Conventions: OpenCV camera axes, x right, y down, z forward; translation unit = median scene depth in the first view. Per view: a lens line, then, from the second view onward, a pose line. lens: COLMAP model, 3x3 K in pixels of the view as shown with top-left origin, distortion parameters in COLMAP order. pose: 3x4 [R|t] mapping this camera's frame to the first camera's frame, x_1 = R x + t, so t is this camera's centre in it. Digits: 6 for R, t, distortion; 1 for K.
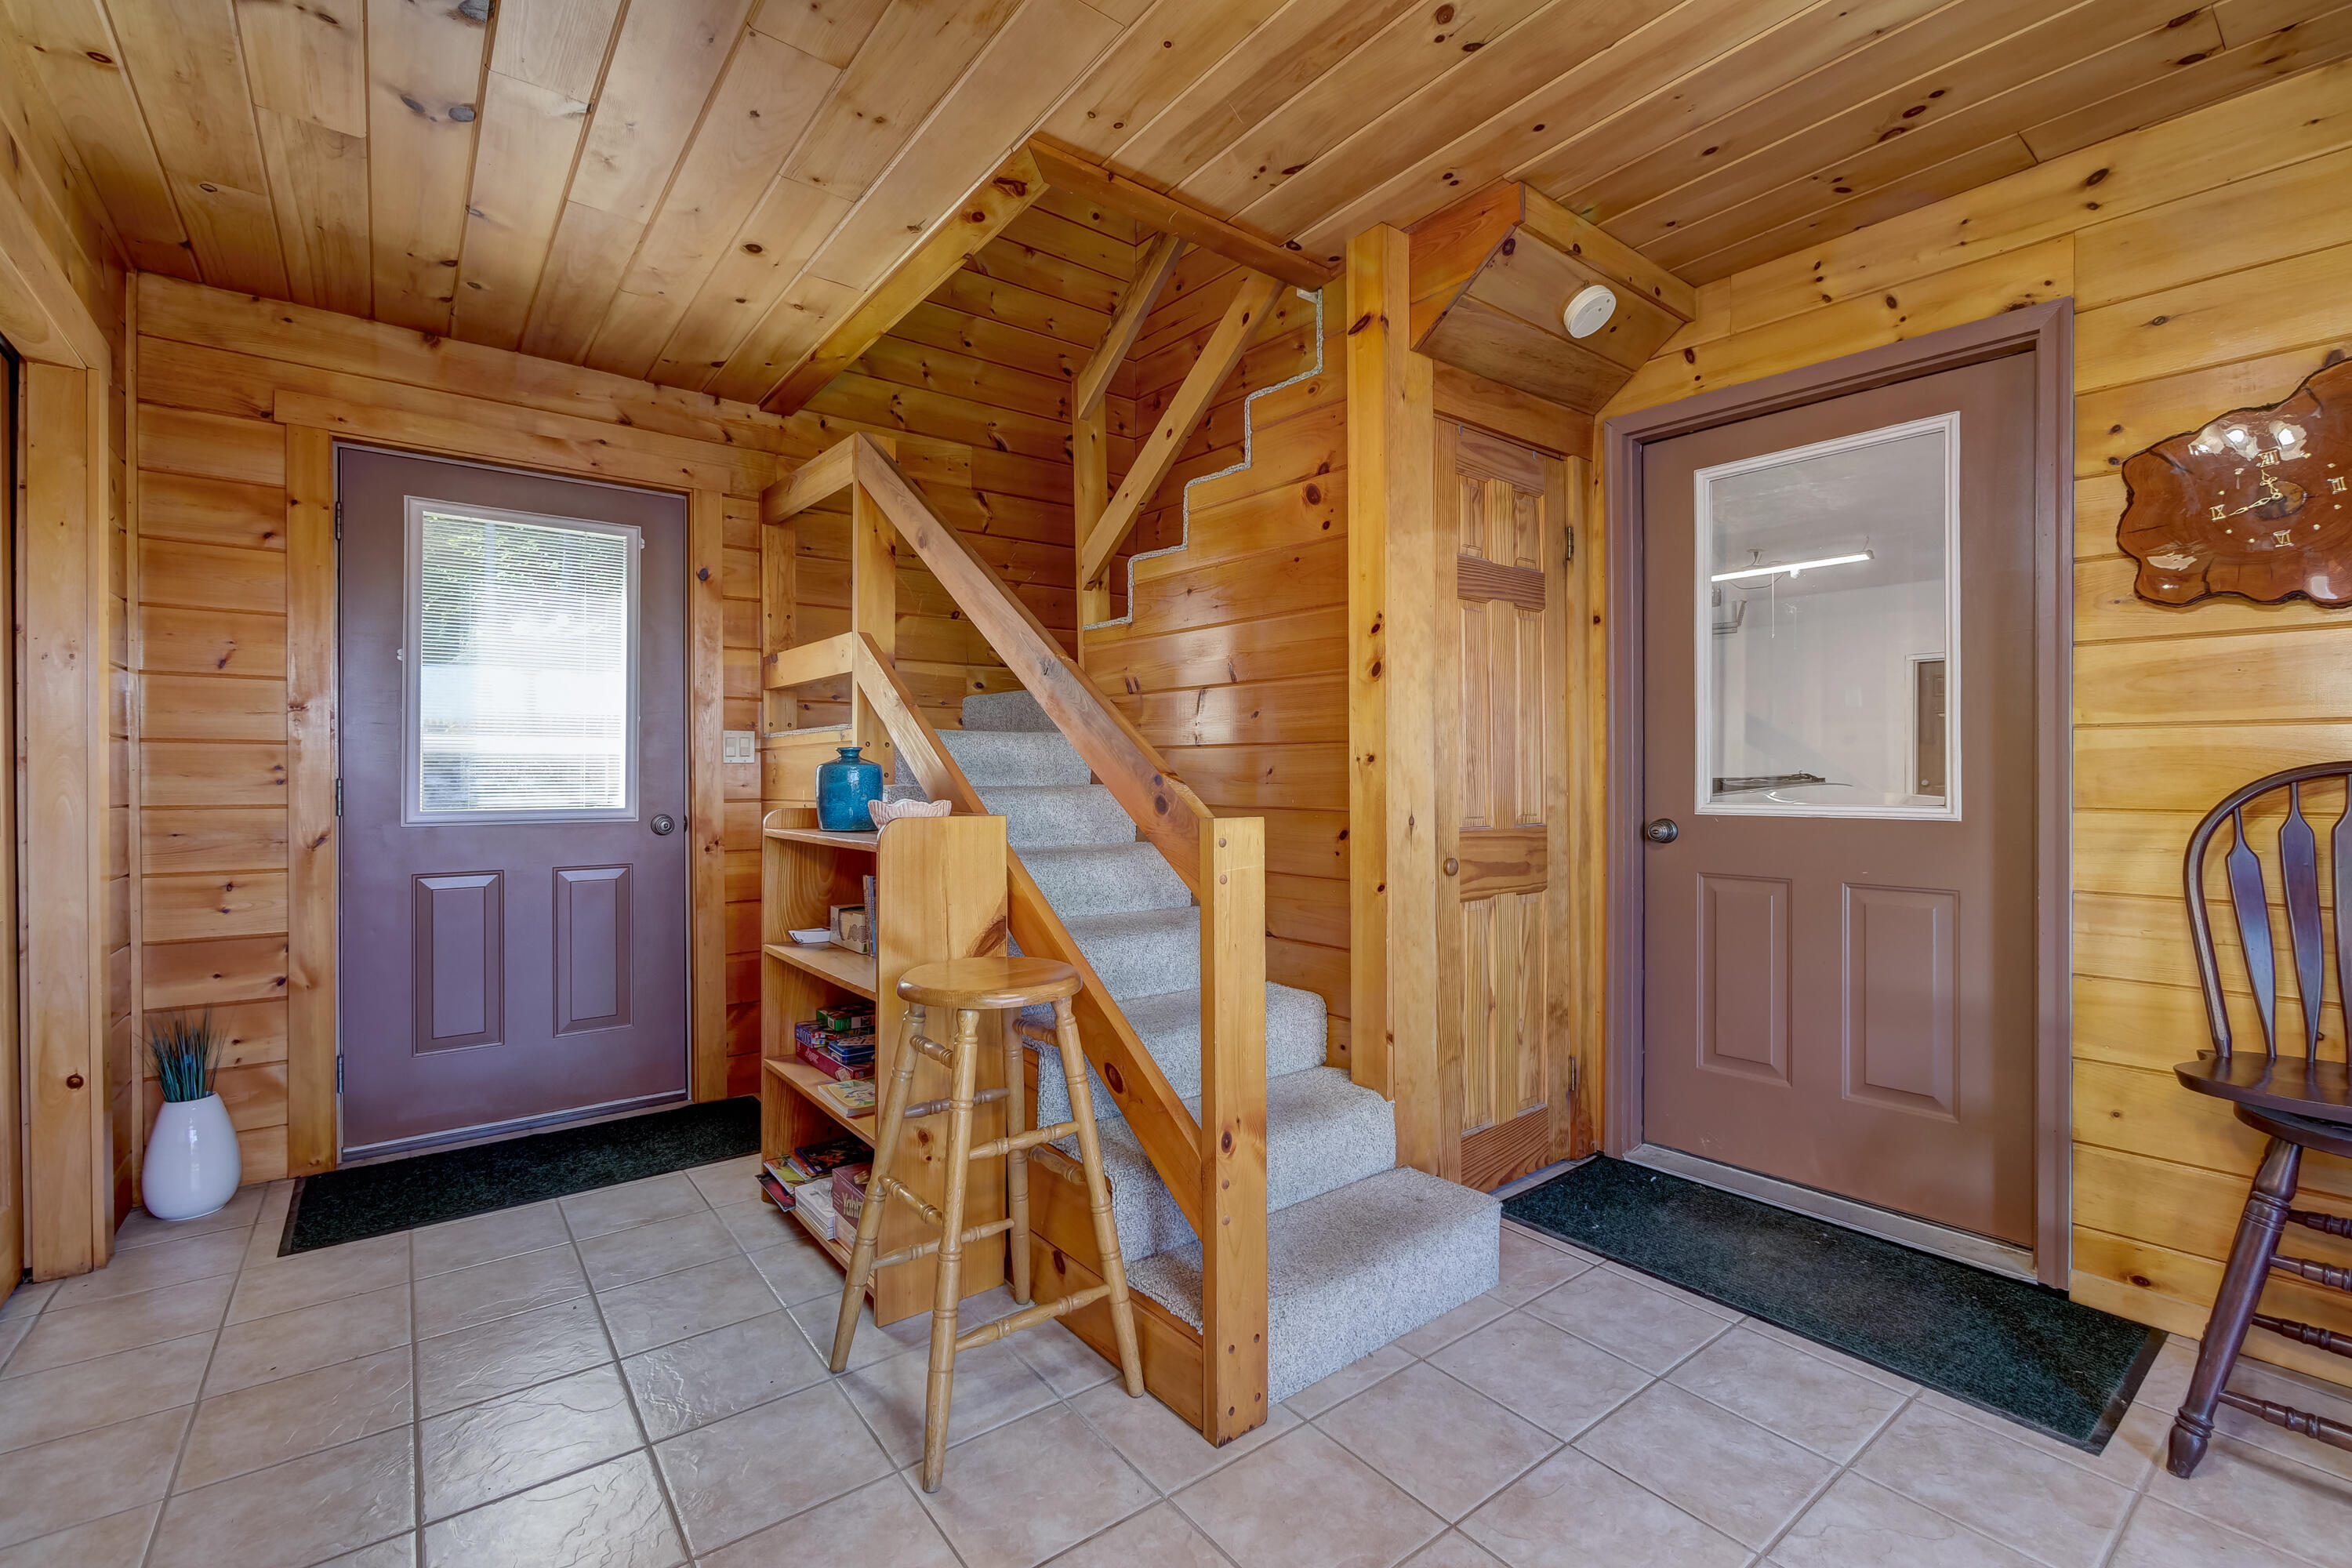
lens RADIAL K [[1016.6, 0, 1176.9], [0, 1016.6, 779.4], [0, 0, 1]] dist [-0.003073, -0.000394]
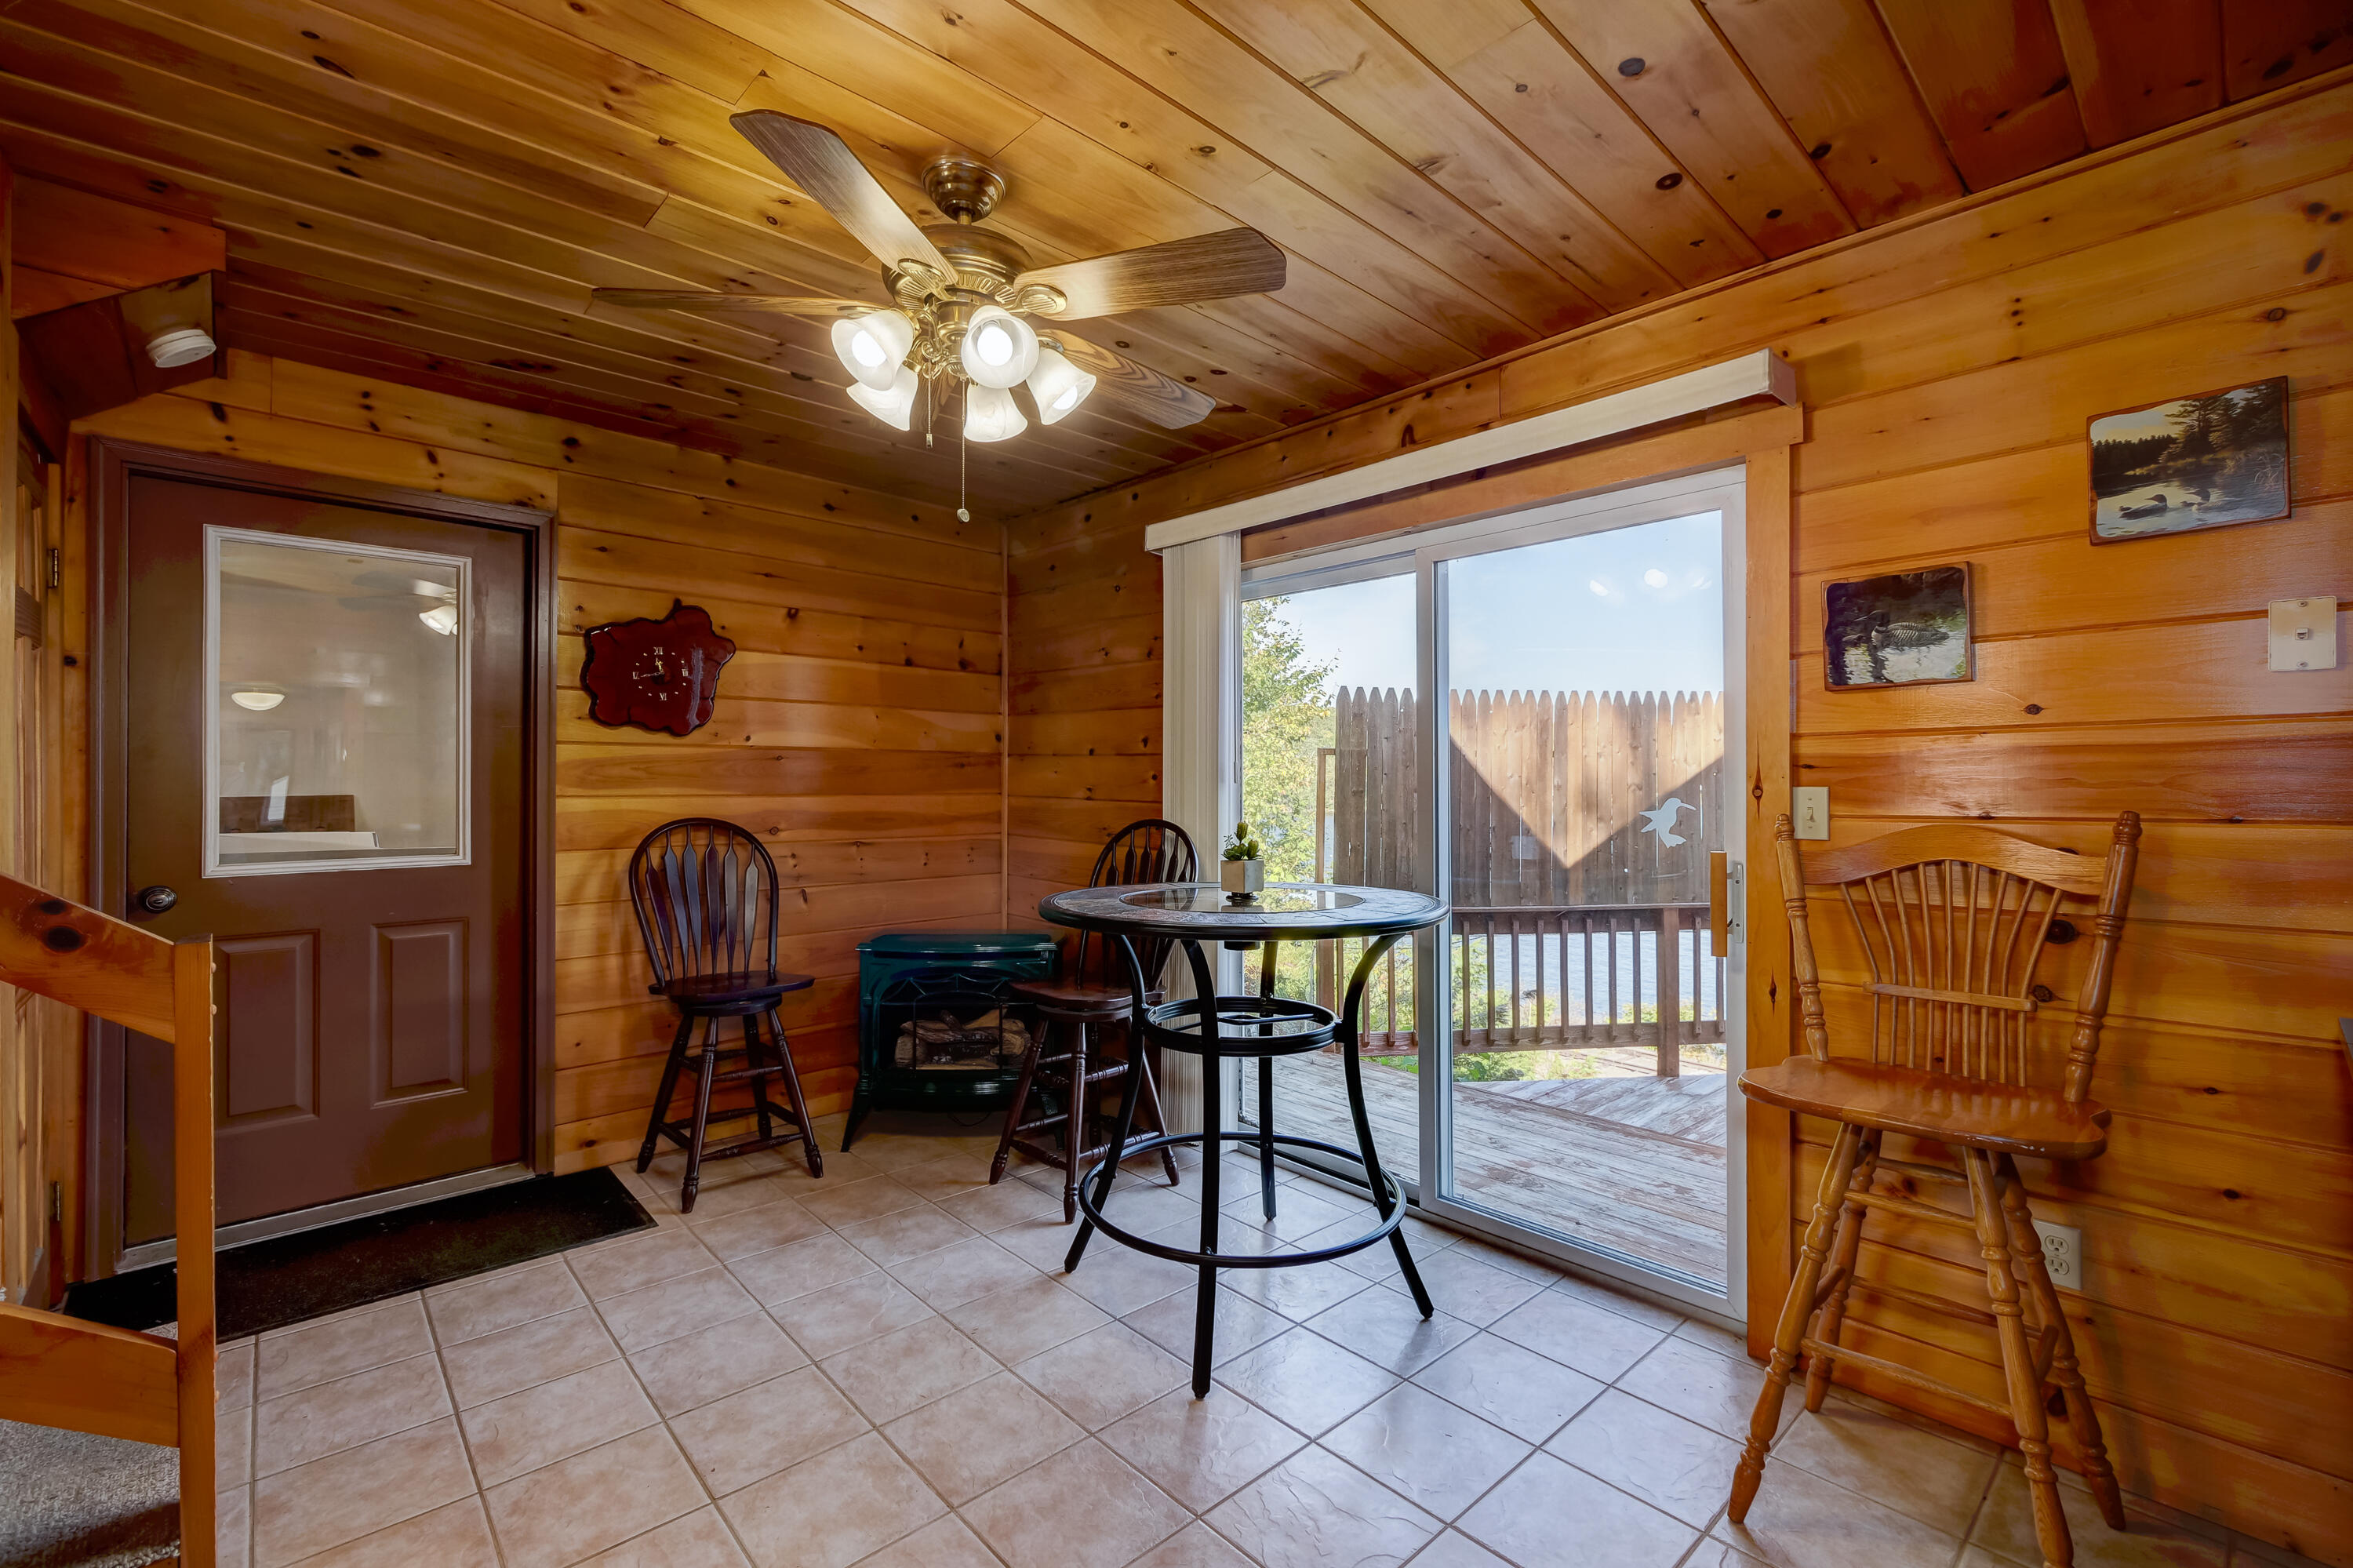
lens RADIAL K [[1009.8, 0, 1177.7], [0, 1009.8, 772.3], [0, 0, 1]] dist [-0.001750, -0.000318]
pose [[-0.090431, 0.020828, 0.995685, -0.707241], [0.007619, 0.999766, -0.020221, -0.050280], [-0.995874, 0.005758, -0.090569, 0.211542]]
